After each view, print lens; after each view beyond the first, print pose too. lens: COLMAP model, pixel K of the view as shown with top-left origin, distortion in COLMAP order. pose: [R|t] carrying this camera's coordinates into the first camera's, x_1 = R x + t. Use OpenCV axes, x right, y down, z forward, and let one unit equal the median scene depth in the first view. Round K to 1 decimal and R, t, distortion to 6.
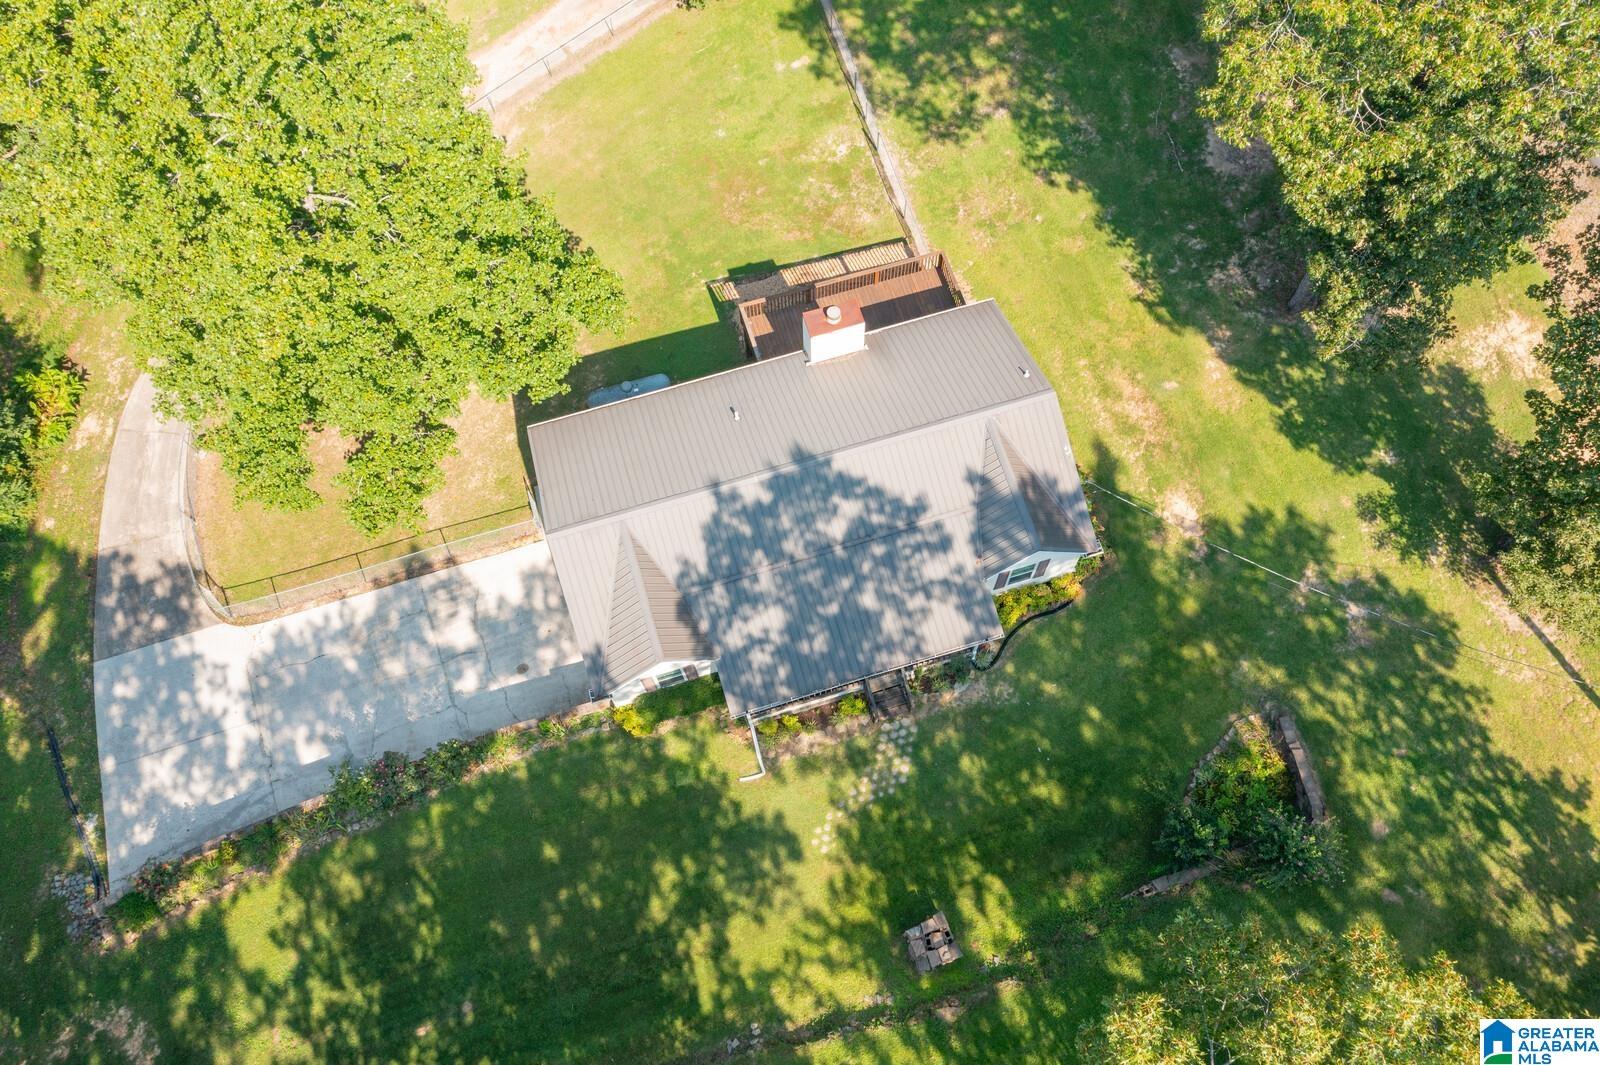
lens RADIAL K [[1283.3, 0, 799.0], [0, 1283.3, 536.8], [0, 0, 1]] dist [-0.006806, 0.008114]
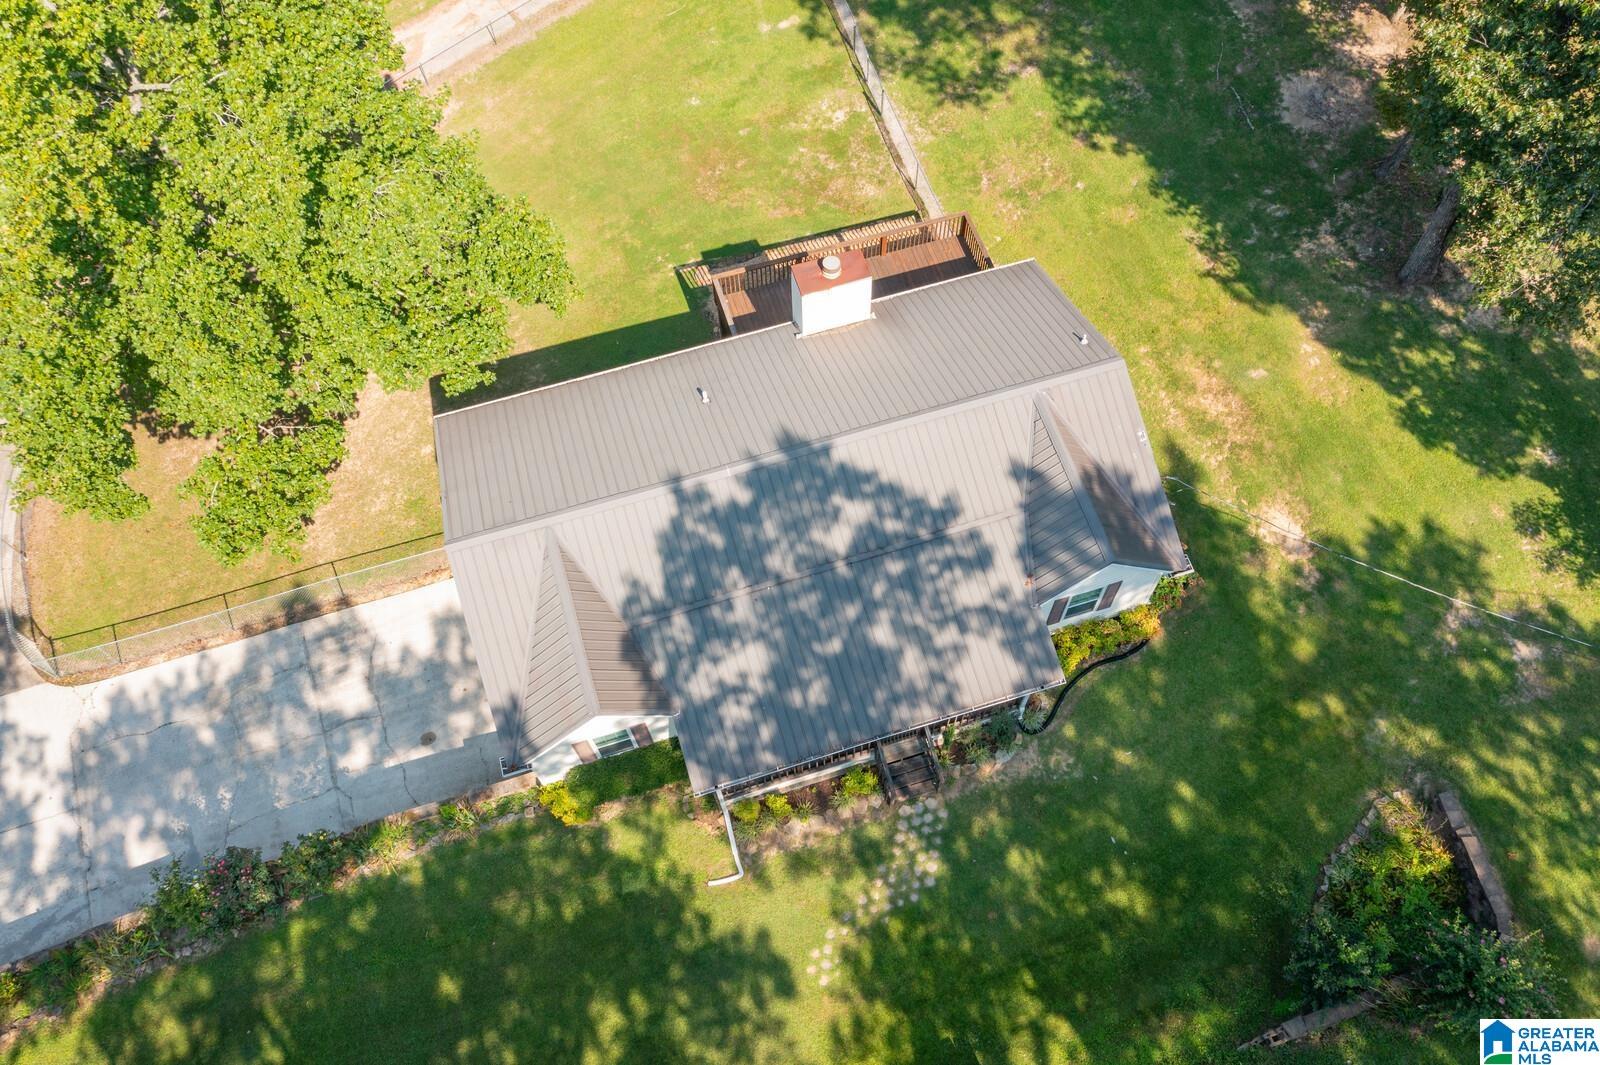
lens RADIAL K [[1283.3, 0, 795.6], [0, 1283.3, 531.7], [0, 0, 1]] dist [-0.006806, 0.008114]
pose [[0.999986, -0.005111, 0.001249, 0.003536], [0.005203, 0.995812, -0.091282, 0.054763], [-0.000777, 0.091287, 0.995824, 0.244955]]
